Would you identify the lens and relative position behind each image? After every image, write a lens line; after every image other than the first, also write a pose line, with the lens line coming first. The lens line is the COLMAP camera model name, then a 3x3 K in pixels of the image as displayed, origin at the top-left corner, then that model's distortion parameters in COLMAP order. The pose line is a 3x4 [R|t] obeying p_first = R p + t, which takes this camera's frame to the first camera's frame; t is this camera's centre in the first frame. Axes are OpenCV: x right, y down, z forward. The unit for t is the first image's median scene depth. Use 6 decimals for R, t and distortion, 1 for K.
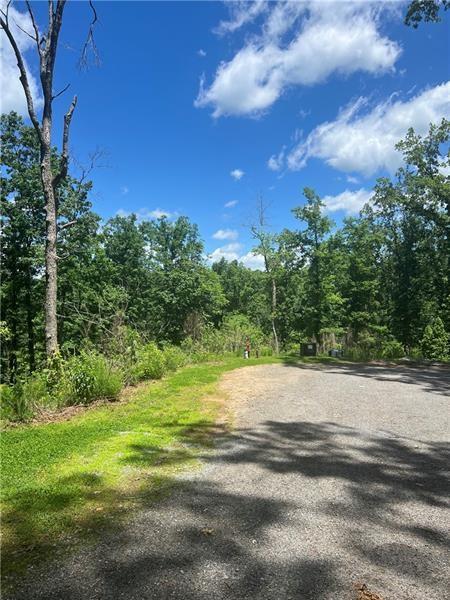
lens RADIAL K [[445.7, 0, 228.7], [0, 445.7, 296.5], [0, 0, 1]] dist [0.070845, -0.072655]
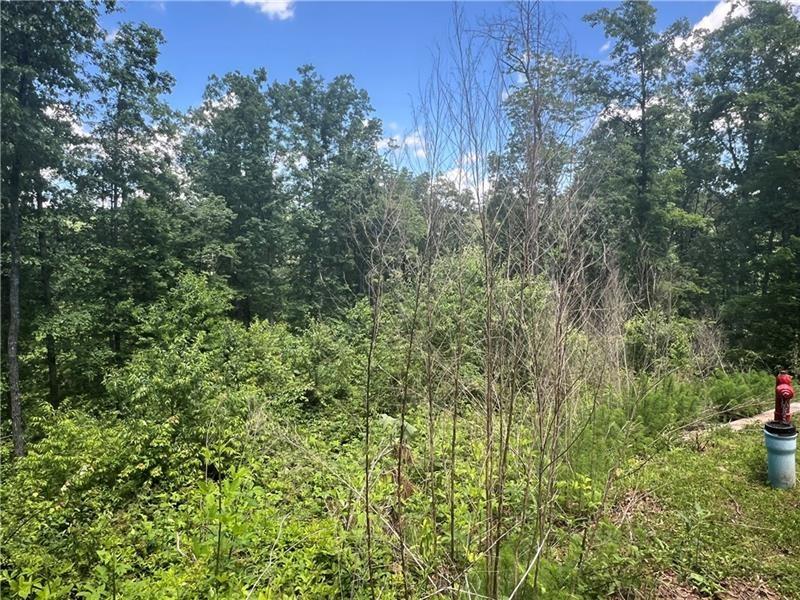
lens RADIAL K [[561.7, 0, 402.2], [0, 561.7, 290.3], [0, 0, 1]] dist [0.001602, -0.005359]
pose [[0.999985, 0.005376, -0.001217, -0.045932], [-0.005249, 0.996136, 0.087663, 0.033121], [0.001683, -0.087656, 0.996149, 0.460046]]
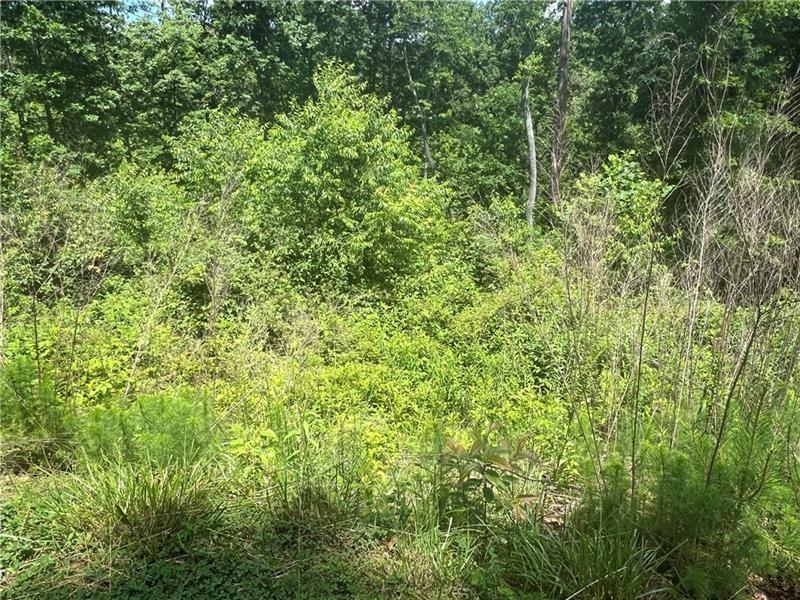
lens RADIAL K [[561.7, 0, 393.3], [0, 561.7, 297.8], [0, 0, 1]] dist [0.001602, -0.005359]
pose [[0.958539, 0.094478, -0.268844, 0.127723], [0.012790, 0.928225, 0.371800, 0.044689], [0.284675, -0.359823, 0.888531, 0.609652]]
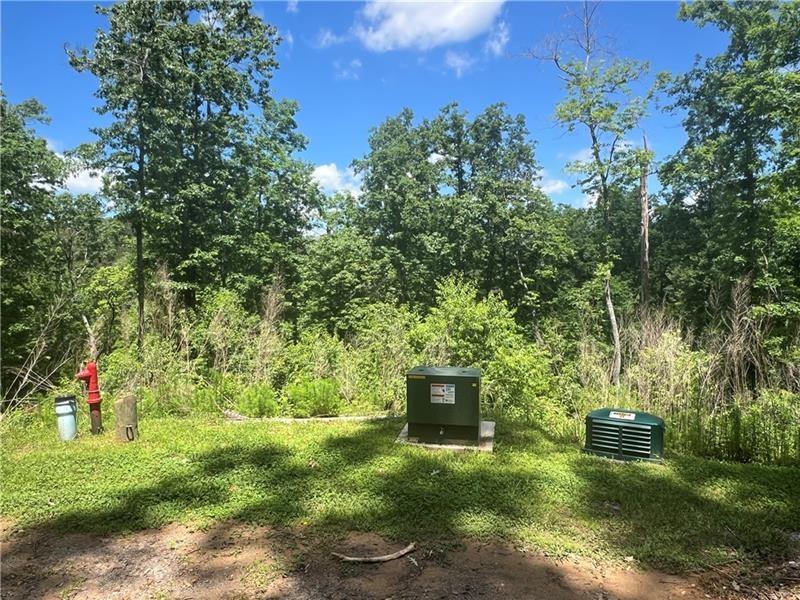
lens RADIAL K [[561.7, 0, 394.1], [0, 561.7, 296.3], [0, 0, 1]] dist [0.001602, -0.005359]
pose [[0.884110, 0.005439, -0.467247, 0.168042], [0.021556, 0.998393, 0.052408, 0.034520], [0.466781, -0.056406, 0.882572, 0.471418]]
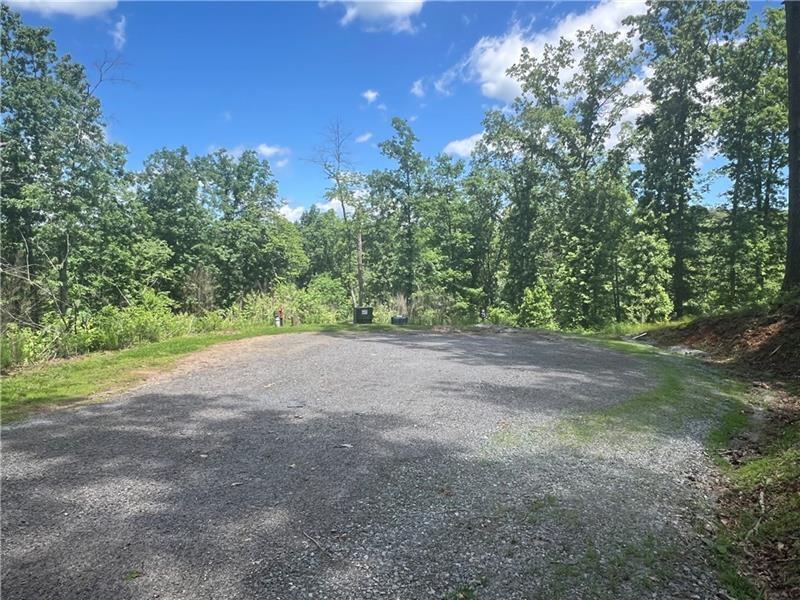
lens RADIAL K [[561.7, 0, 395.9], [0, 561.7, 284.5], [0, 0, 1]] dist [0.001602, -0.005359]
pose [[0.996078, -0.001233, 0.088471, 0.091951], [-0.003103, 0.998801, 0.048855, 0.007735], [-0.088425, -0.048938, 0.994880, -0.007099]]
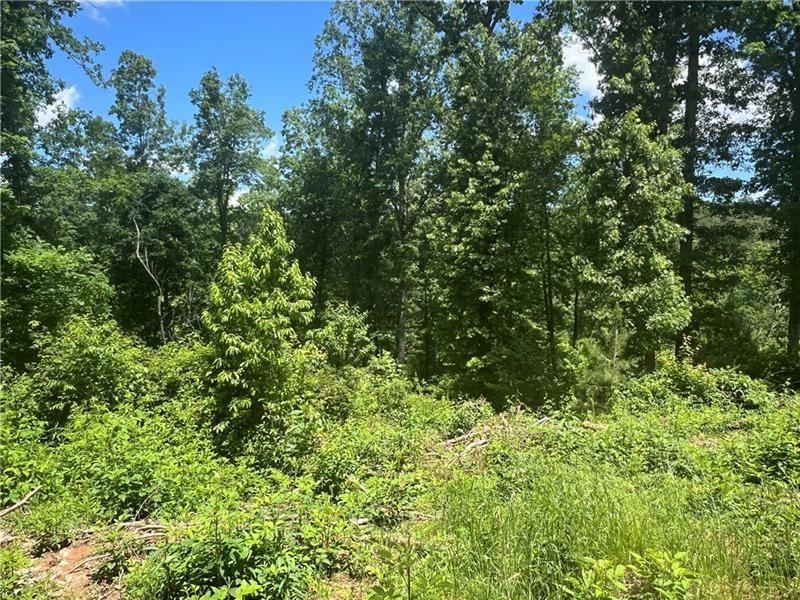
lens RADIAL K [[561.7, 0, 397.0], [0, 561.7, 302.9], [0, 0, 1]] dist [0.001602, -0.005359]
pose [[0.979505, -0.007511, 0.201281, 0.403218], [-0.010781, 0.995917, 0.089627, 0.057761], [-0.201133, -0.089960, 0.975424, 0.617429]]
